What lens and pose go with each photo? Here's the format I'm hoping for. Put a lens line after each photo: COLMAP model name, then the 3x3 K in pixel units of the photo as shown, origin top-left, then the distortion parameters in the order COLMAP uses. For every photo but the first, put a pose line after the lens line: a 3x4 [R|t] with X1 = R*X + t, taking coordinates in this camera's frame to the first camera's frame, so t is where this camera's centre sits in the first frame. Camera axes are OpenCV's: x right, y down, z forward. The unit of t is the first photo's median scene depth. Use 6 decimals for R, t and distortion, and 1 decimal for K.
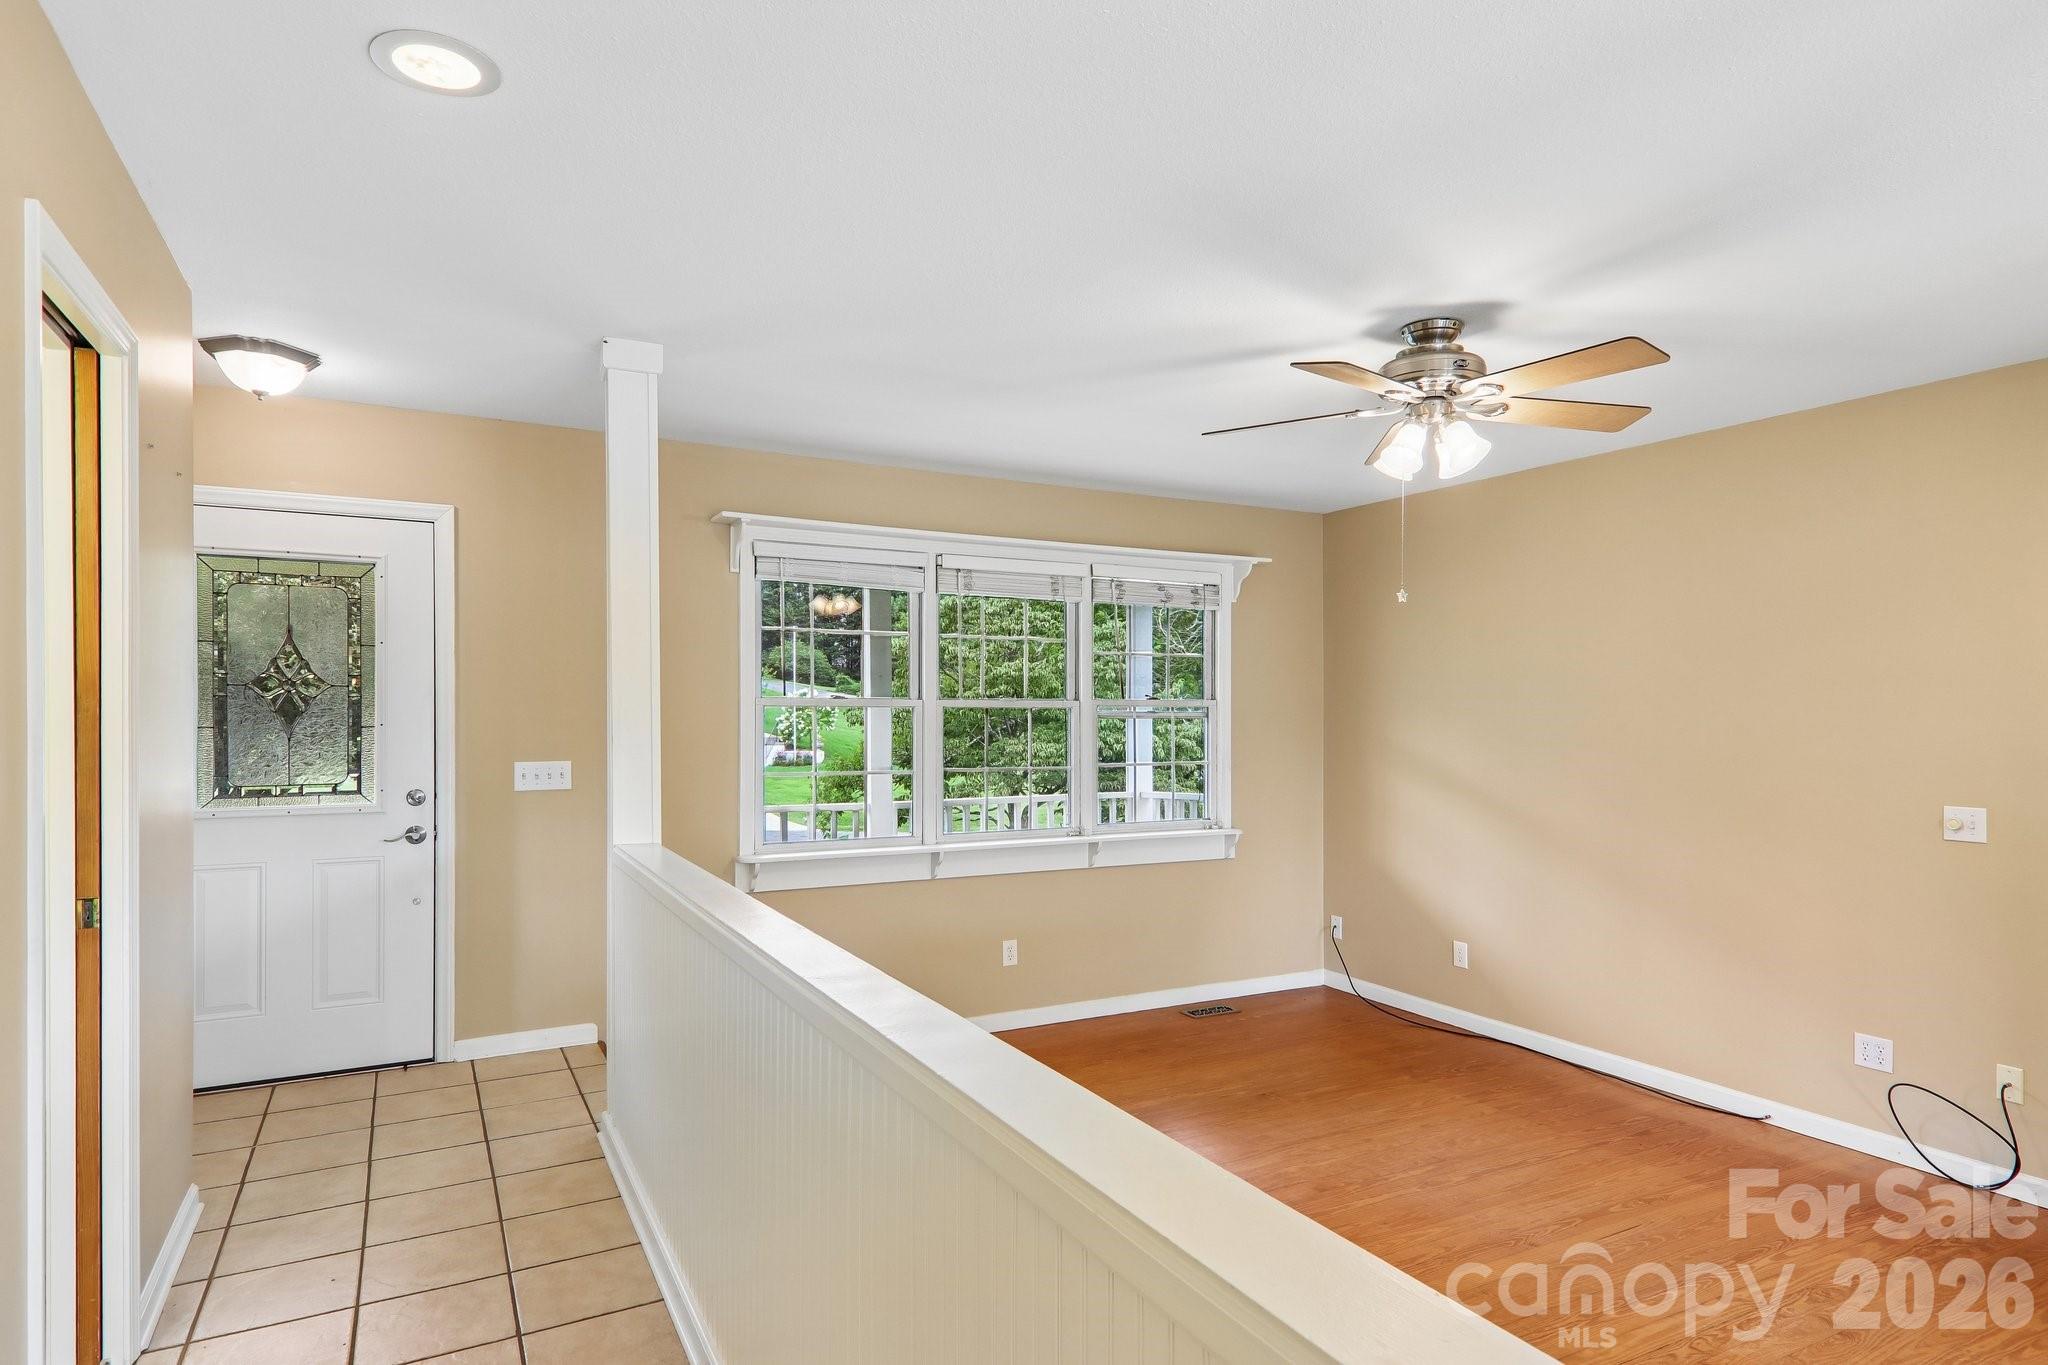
lens RADIAL K [[1117.9, 0, 1017.0], [0, 1117.9, 705.0], [0, 0, 1]] dist [0.016375, 0.001022]
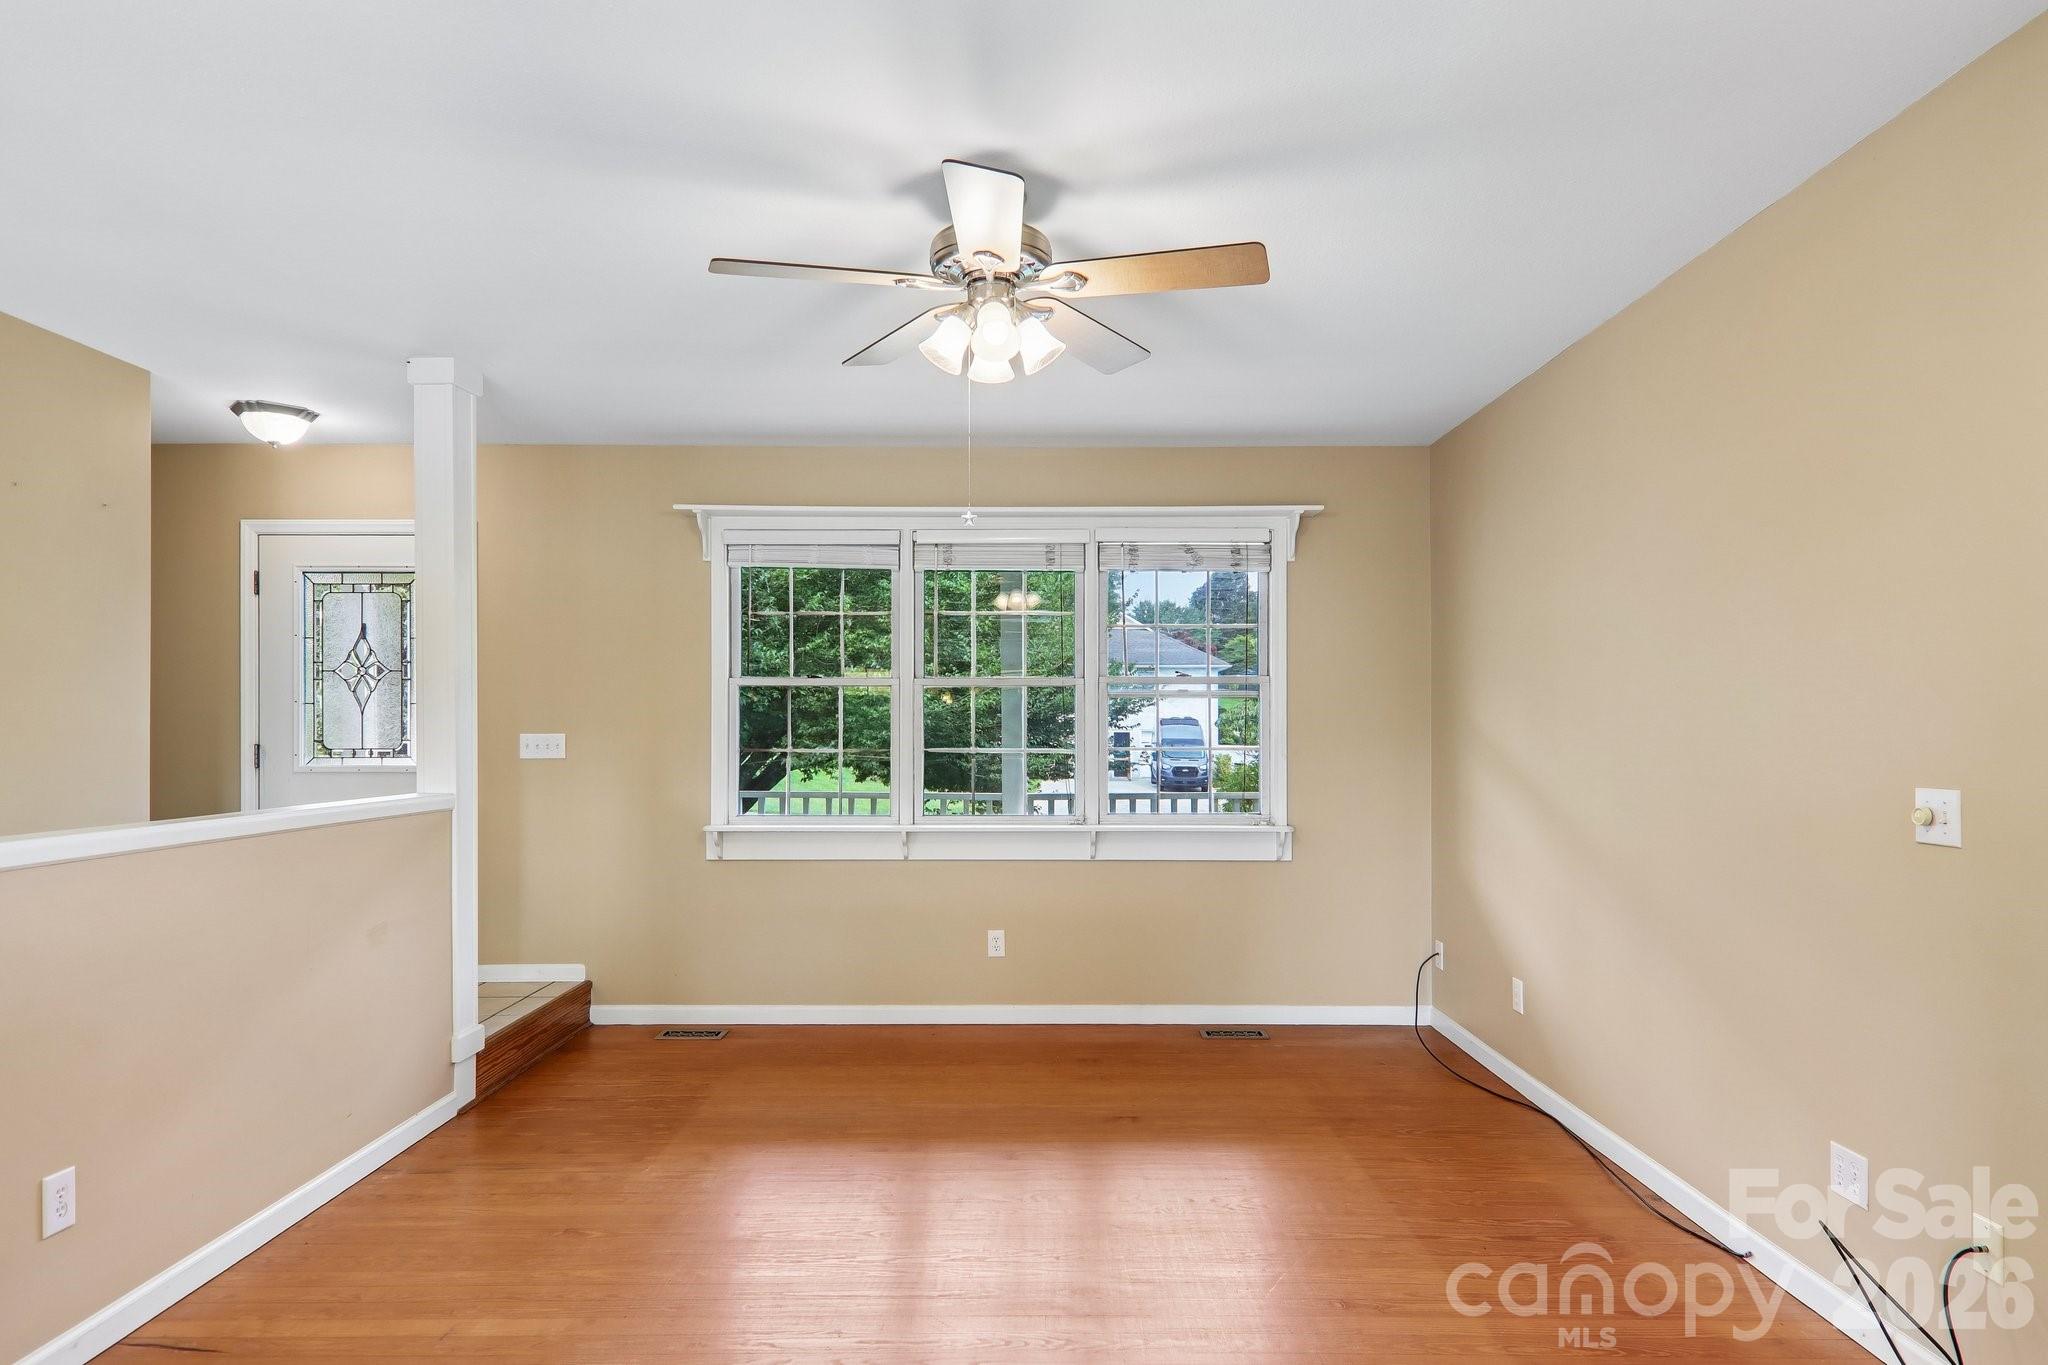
lens RADIAL K [[1147.3, 0, 1038.6], [0, 1147.3, 715.2], [0, 0, 1]] dist [0.006277, -0.000968]
pose [[0.885615, -0.009283, -0.464328, 0.480426], [0.005131, 0.999935, -0.010205, 0.037730], [0.464393, 0.006655, 0.885604, 0.151651]]
